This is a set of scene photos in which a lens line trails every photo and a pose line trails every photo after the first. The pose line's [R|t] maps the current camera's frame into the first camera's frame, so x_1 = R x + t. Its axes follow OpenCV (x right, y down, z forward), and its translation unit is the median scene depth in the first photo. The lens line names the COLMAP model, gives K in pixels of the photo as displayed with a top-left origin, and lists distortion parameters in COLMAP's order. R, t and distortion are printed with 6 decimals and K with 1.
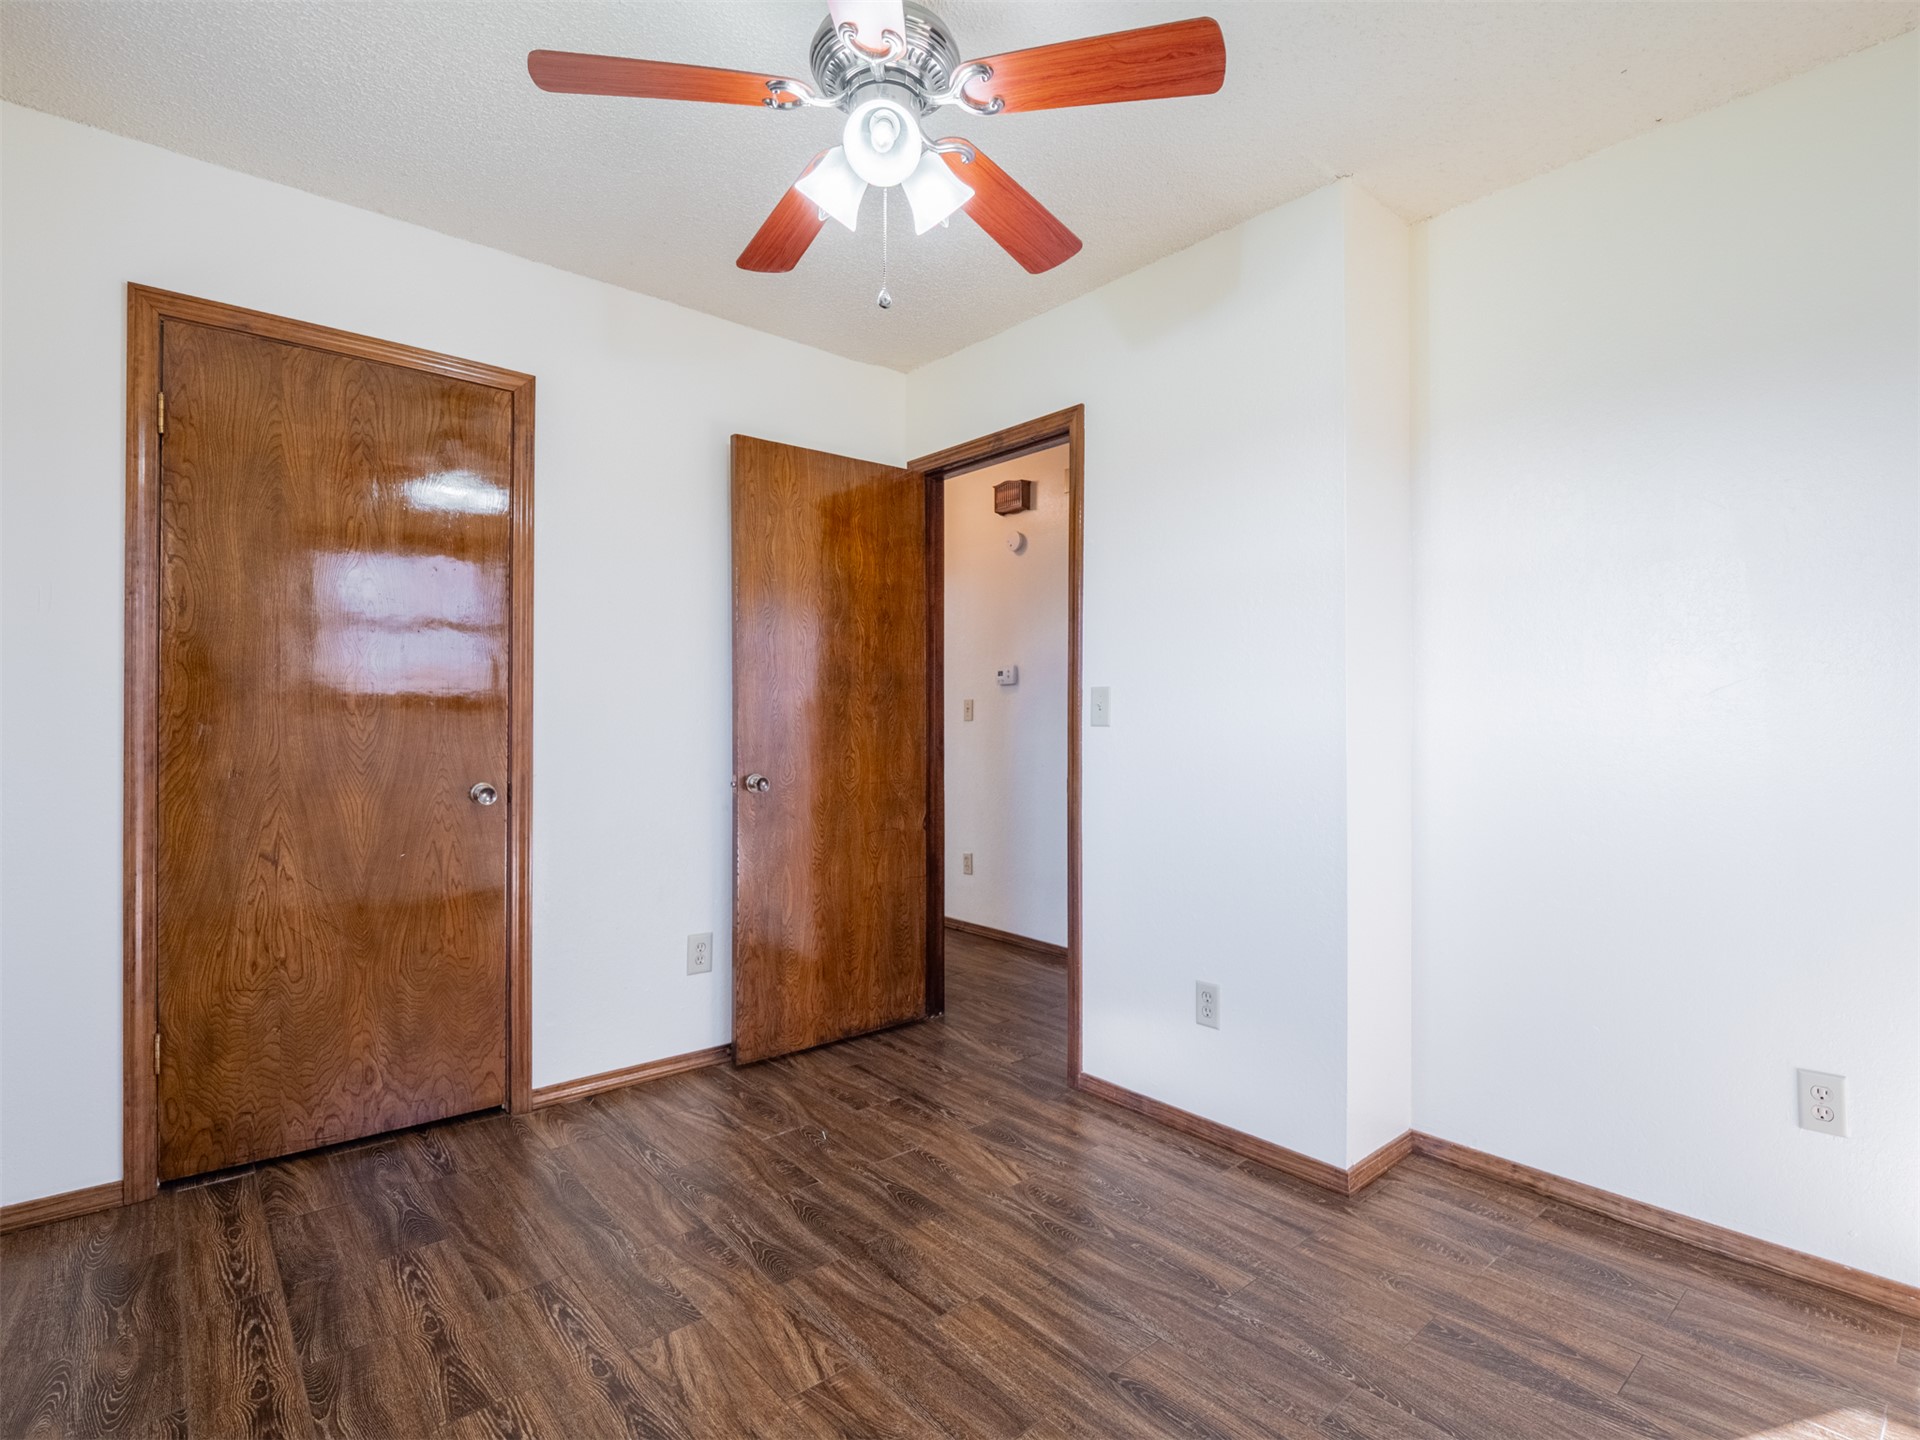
lens RADIAL K [[961.8, 0, 952.9], [0, 961.8, 716.1], [0, 0, 1]] dist [-0.011380, -0.000608]
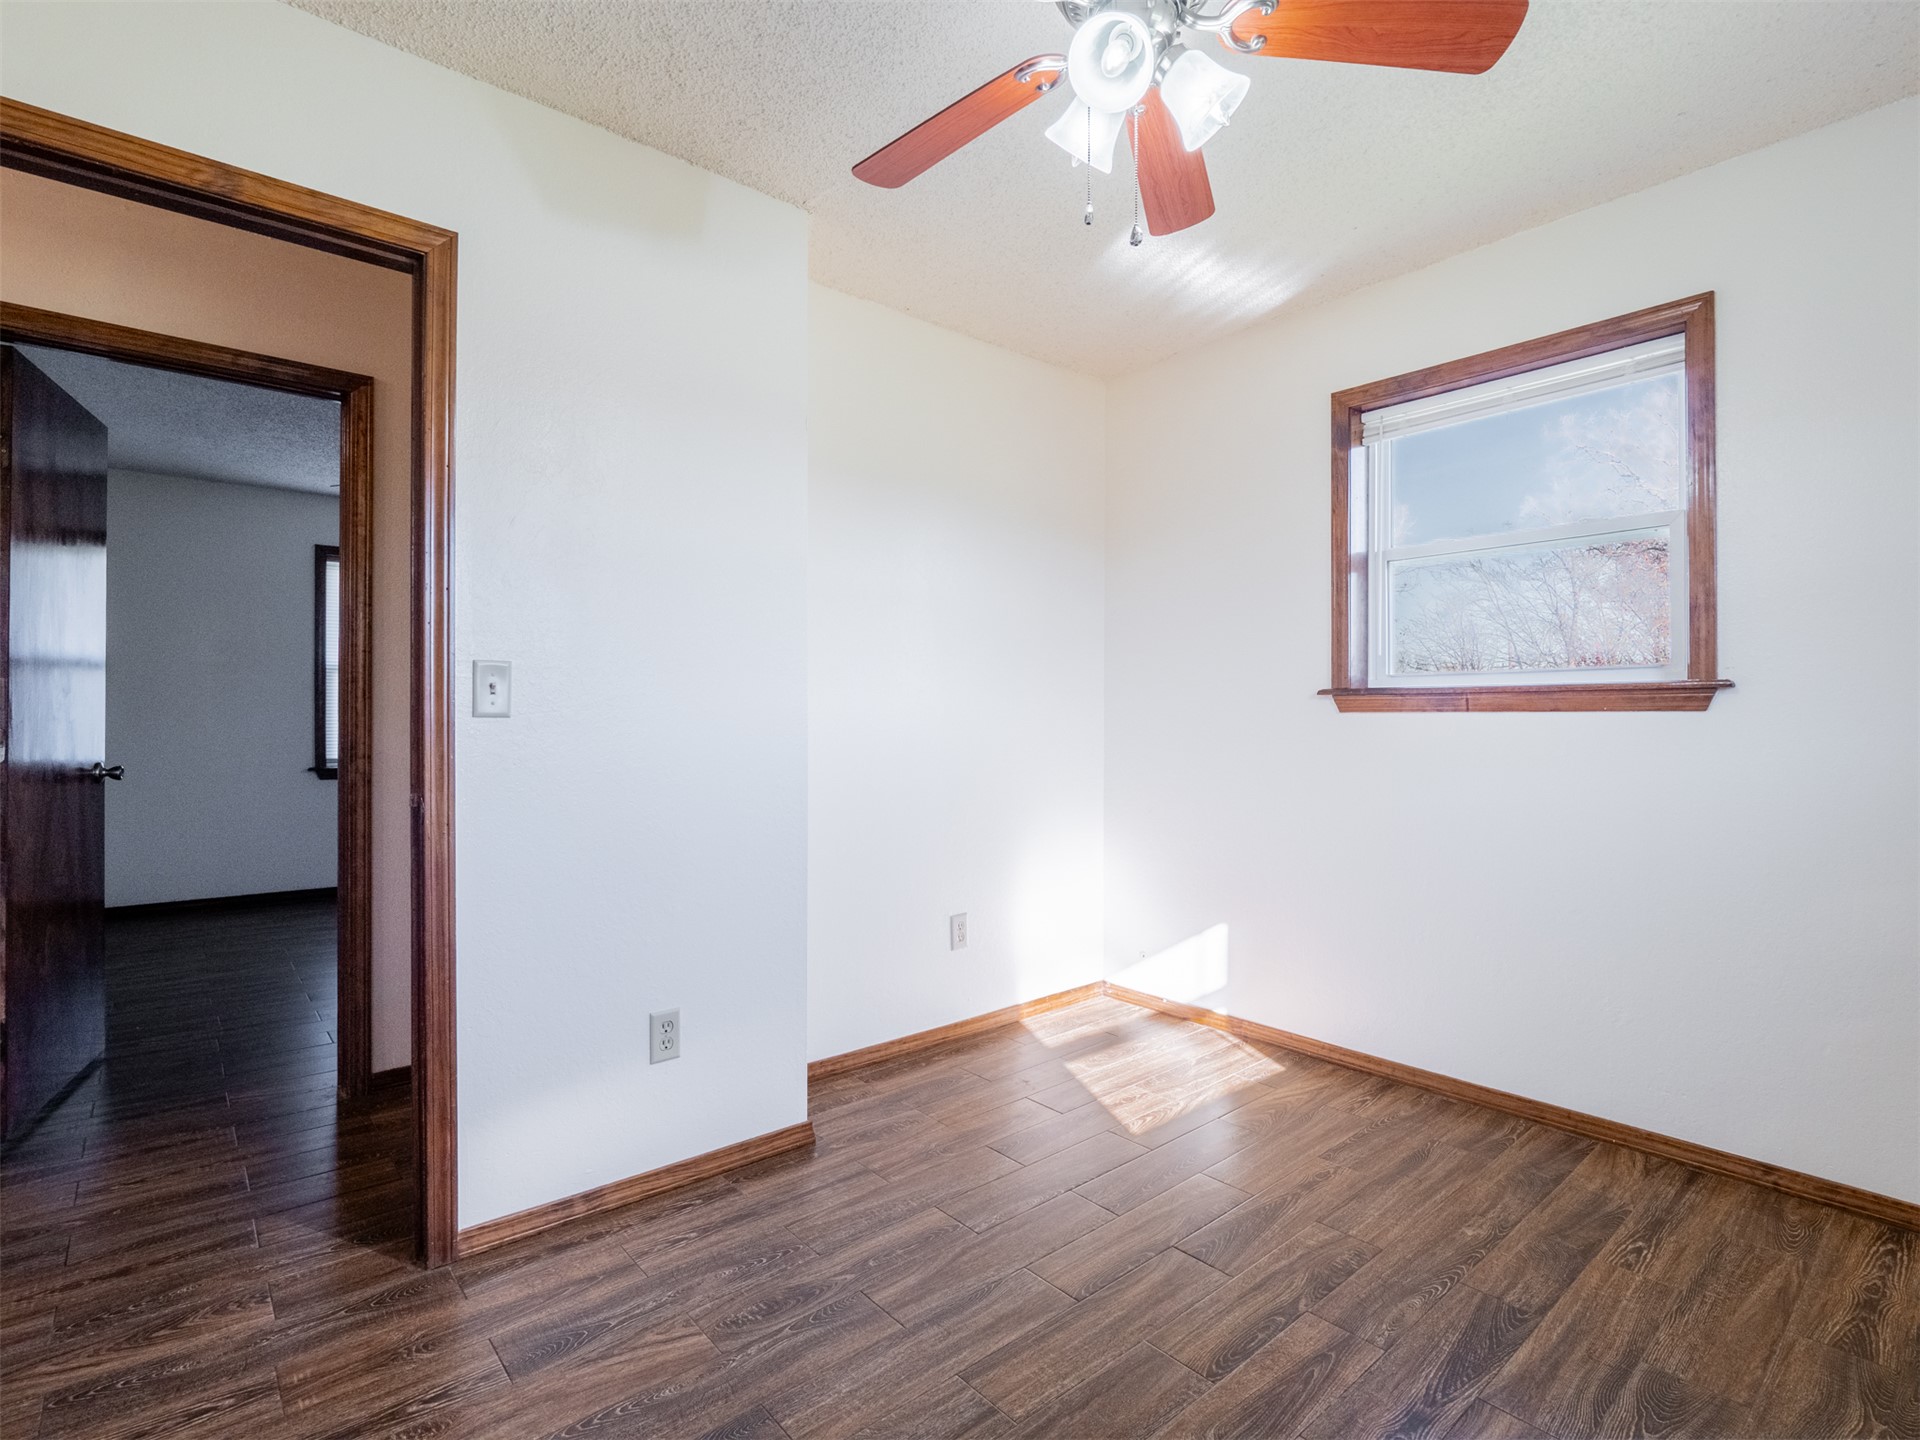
lens RADIAL K [[961.8, 0, 952.9], [0, 961.8, 716.1], [0, 0, 1]] dist [-0.011380, -0.000608]
pose [[-0.006307, -0.005541, 0.999965, -0.648959], [-0.005894, 0.999967, 0.005504, 0.003128], [-0.999963, -0.005859, -0.006340, 0.794624]]
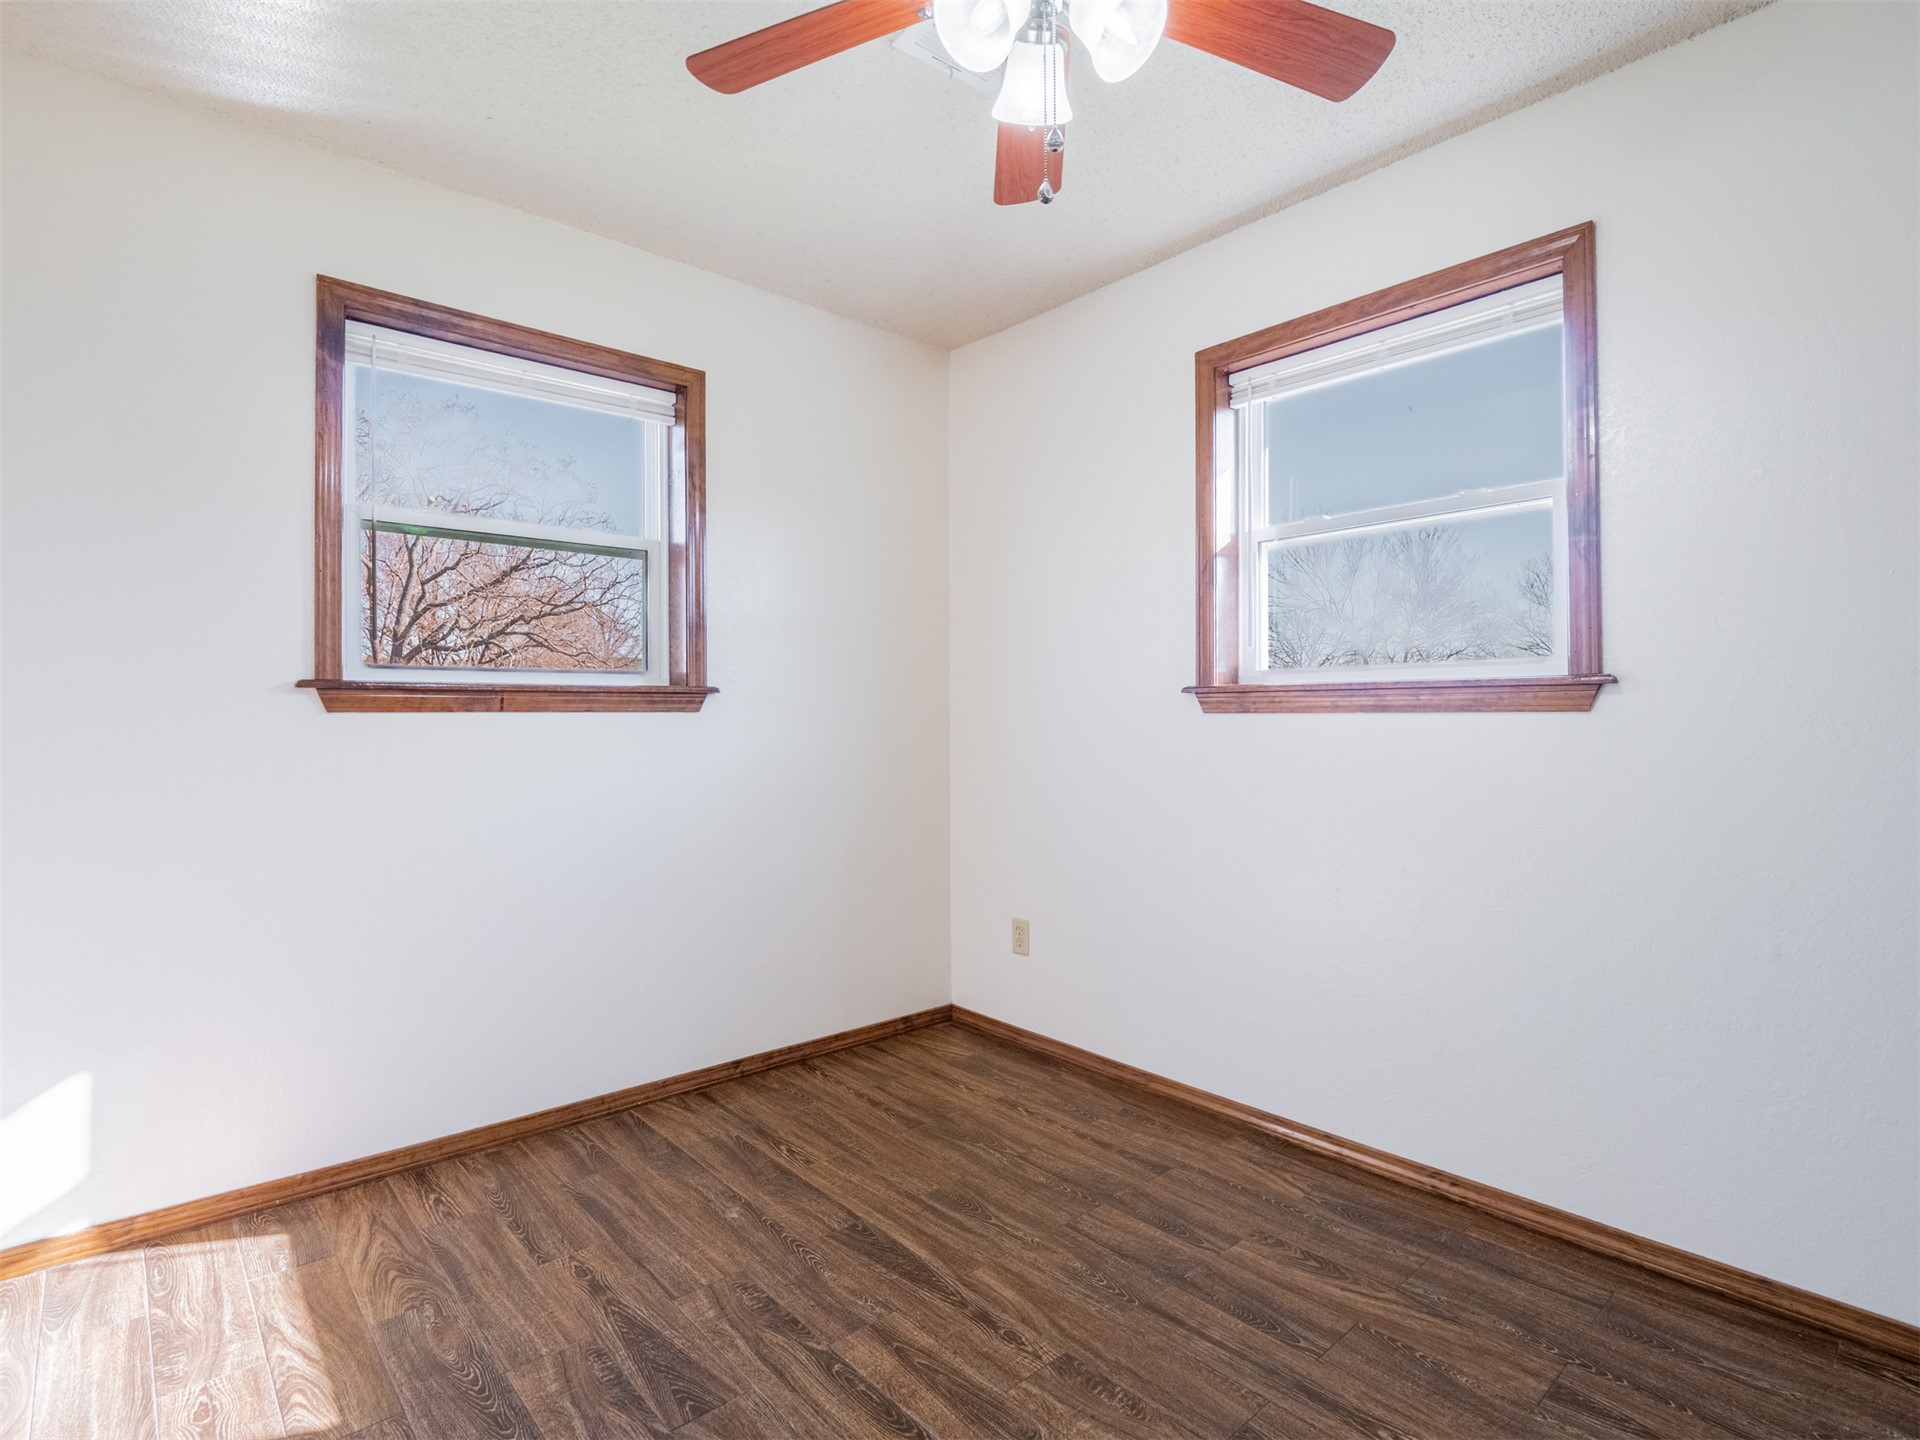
lens RADIAL K [[976.2, 0, 959.7], [0, 976.2, 710.9], [0, 0, 1]] dist [-0.014700, -0.000134]
pose [[-0.998995, -0.003121, -0.044717, 0.032386], [-0.002593, 0.999926, -0.011876, 0.010640], [0.044750, -0.011748, -0.998929, 1.236436]]
